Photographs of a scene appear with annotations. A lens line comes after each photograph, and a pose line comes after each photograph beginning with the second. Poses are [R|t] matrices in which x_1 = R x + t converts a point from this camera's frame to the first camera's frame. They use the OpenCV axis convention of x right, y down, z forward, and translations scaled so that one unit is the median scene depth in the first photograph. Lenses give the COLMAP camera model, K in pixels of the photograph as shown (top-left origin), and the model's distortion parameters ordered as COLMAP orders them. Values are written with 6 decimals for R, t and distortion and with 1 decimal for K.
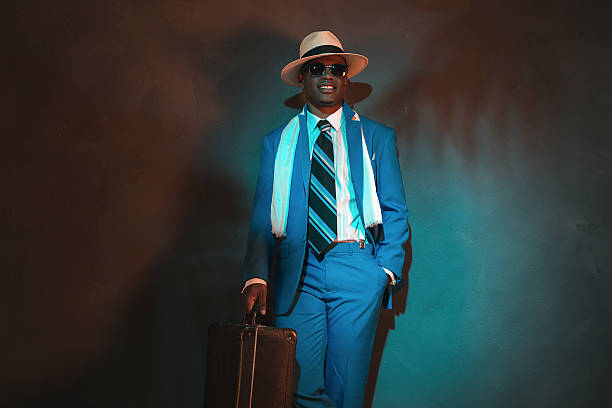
lens RADIAL K [[955.2, 0, 306.0], [0, 955.2, 204.0], [0, 0, 1]] dist [0.097029, -0.109633]
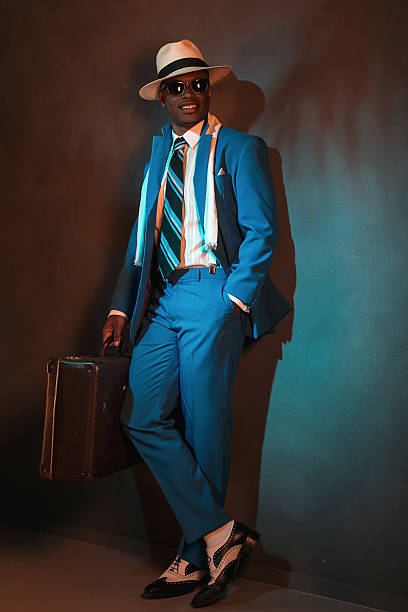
lens RADIAL K [[955.2, 0, 204.0], [0, 955.2, 306.0], [0, 0, 1]] dist [0.097029, -0.109633]
pose [[0.796707, -0.031042, -0.603568, 0.608642], [0.080806, 0.995185, 0.055480, 0.025732], [0.598940, -0.092973, 0.795379, 0.257649]]
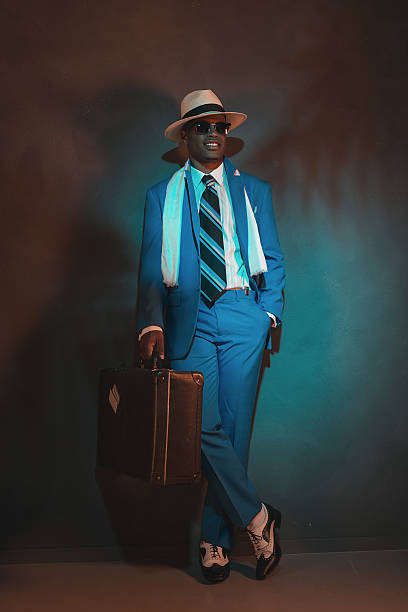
lens RADIAL K [[955.2, 0, 204.0], [0, 955.2, 306.0], [0, 0, 1]] dist [0.097029, -0.109633]
pose [[0.986091, -0.026636, 0.164061, -0.167196], [0.014296, 0.997010, 0.075939, -0.023951], [-0.165593, -0.072538, 0.983523, -0.058700]]
